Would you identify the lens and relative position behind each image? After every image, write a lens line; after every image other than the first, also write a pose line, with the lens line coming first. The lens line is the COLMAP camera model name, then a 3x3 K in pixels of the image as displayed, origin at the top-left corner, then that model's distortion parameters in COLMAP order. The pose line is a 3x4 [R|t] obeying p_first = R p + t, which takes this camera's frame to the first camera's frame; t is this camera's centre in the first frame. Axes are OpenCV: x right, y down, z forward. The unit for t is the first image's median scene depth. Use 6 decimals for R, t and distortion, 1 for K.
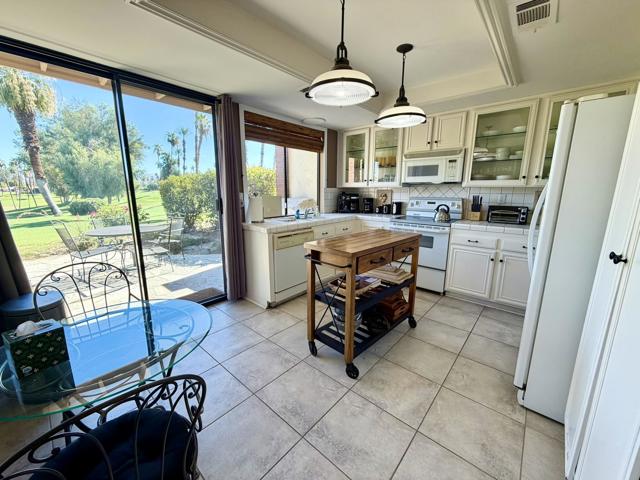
lens RADIAL K [[255.5, 0, 317.5], [0, 255.5, 240.1], [0, 0, 1]] dist [0.000468, 0.000417]
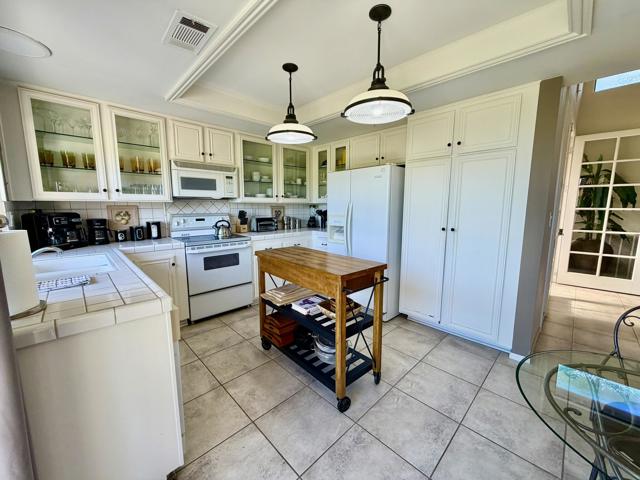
lens RADIAL K [[255.5, 0, 315.8], [0, 255.5, 240.9], [0, 0, 1]] dist [0.000468, 0.000417]
pose [[0.075230, -0.144455, 0.986647, -0.456129], [0.188712, 0.973634, 0.128161, -0.119856], [-0.979147, 0.176550, 0.100507, 0.562389]]
